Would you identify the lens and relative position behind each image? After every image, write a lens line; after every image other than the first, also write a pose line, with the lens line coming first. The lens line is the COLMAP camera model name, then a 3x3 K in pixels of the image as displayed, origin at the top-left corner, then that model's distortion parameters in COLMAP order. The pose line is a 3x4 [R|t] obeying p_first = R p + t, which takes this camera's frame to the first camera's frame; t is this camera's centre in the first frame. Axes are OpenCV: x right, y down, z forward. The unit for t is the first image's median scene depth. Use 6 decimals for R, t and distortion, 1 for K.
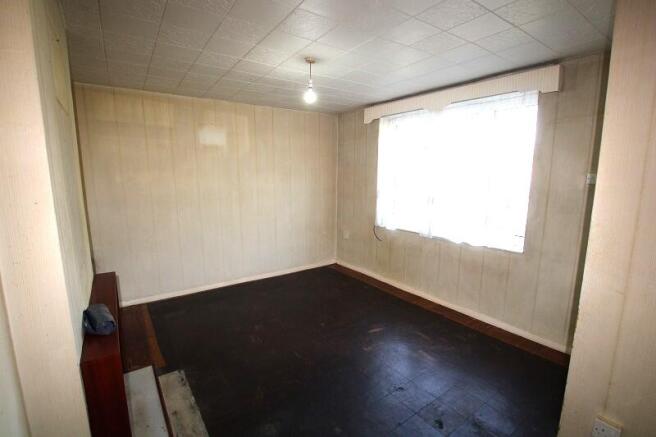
lens RADIAL K [[312.7, 0, 327.3], [0, 312.7, 219.0], [0, 0, 1]] dist [-0.021558, 0.000537]
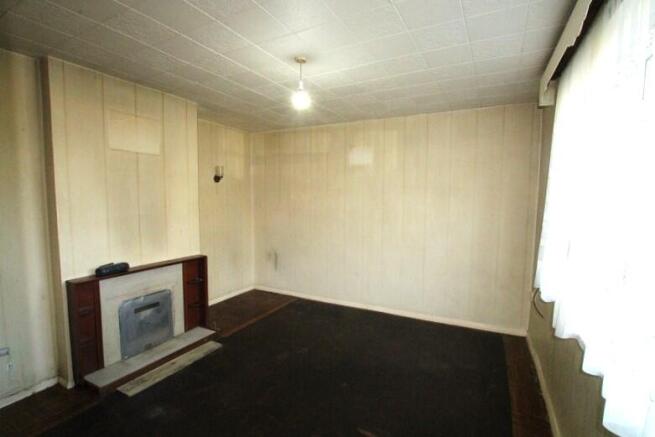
lens RADIAL K [[312.2, 0, 325.4], [0, 312.2, 221.9], [0, 0, 1]] dist [-0.021558, 0.000537]
pose [[0.454549, 0.073518, -0.887683, 0.490822], [-0.137360, 0.990452, 0.011693, -0.049127], [0.880067, 0.116617, 0.460307, 0.446474]]
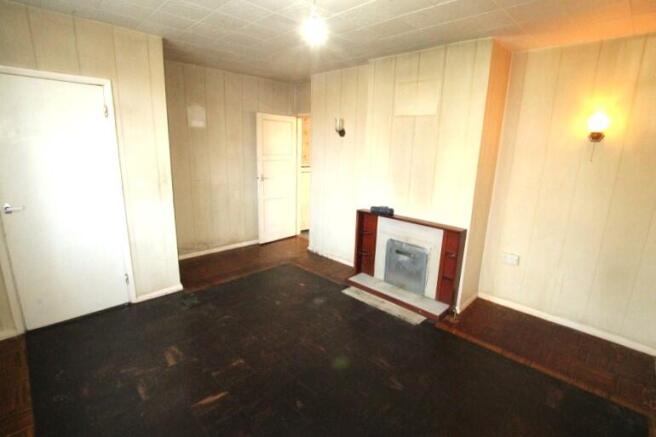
lens RADIAL K [[312.7, 0, 326.9], [0, 312.7, 217.6], [0, 0, 1]] dist [-0.021558, 0.000537]
pose [[-0.983795, 0.015397, -0.178635, 0.044274], [-0.052117, 0.928732, 0.367071, -0.171229], [0.171556, 0.370432, -0.912879, 1.114276]]
